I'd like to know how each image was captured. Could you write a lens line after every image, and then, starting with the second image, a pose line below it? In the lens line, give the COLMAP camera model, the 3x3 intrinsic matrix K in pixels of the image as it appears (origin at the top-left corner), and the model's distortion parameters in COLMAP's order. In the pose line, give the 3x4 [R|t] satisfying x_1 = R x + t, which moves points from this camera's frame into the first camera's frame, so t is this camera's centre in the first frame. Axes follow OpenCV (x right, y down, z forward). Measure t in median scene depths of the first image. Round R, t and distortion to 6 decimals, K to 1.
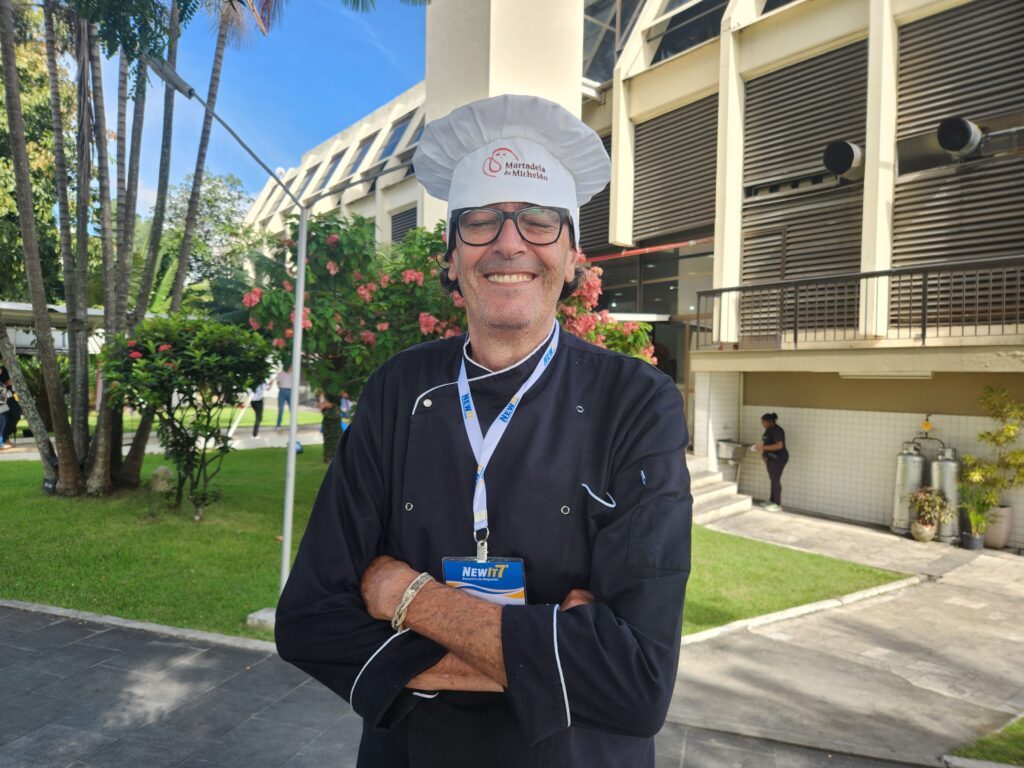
lens RADIAL K [[778.2, 0, 512.0], [0, 778.2, 384.0], [0, 0, 1]] dist [0.082813, -0.045873]
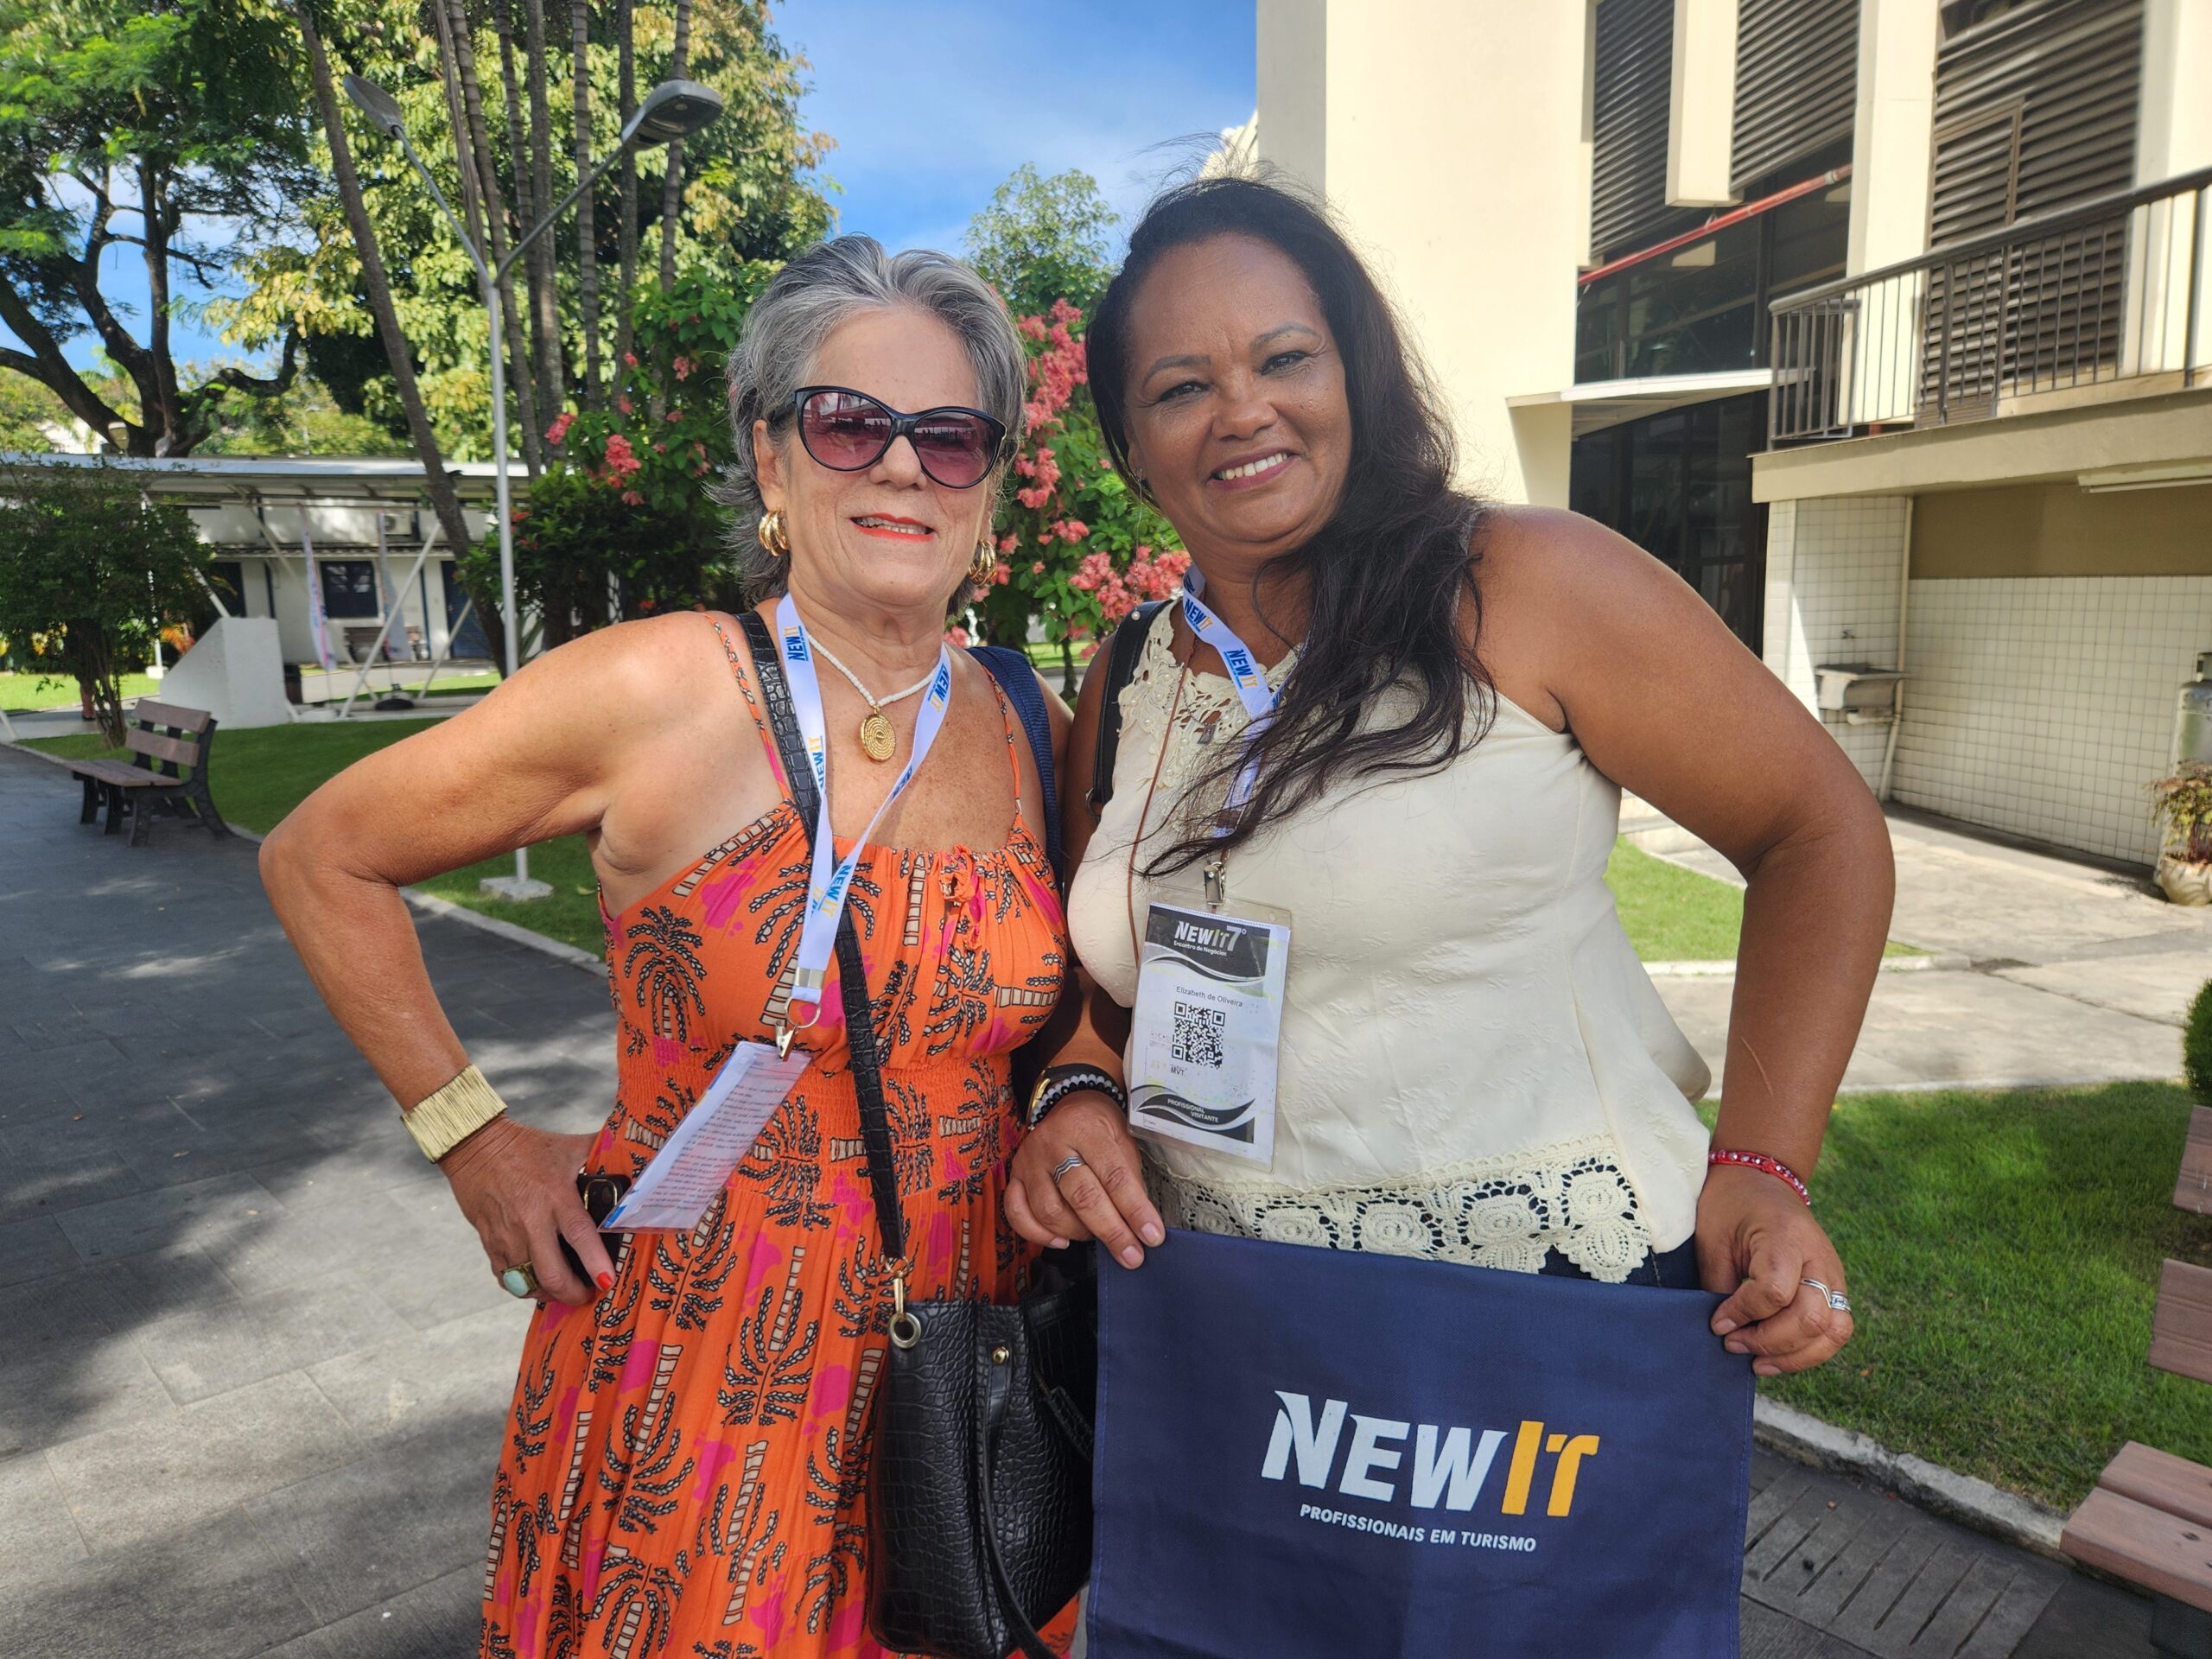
lens RADIAL K [[1681.0, 0, 1106.0], [0, 1681.0, 829.5], [0, 0, 1]] dist [0.082813, -0.045873]
pose [[0.879915, 0.013966, -0.474926, 0.351756], [0.058829, 0.988674, 0.138068, 0.008990], [0.471475, -0.149428, 0.869128, 0.003777]]
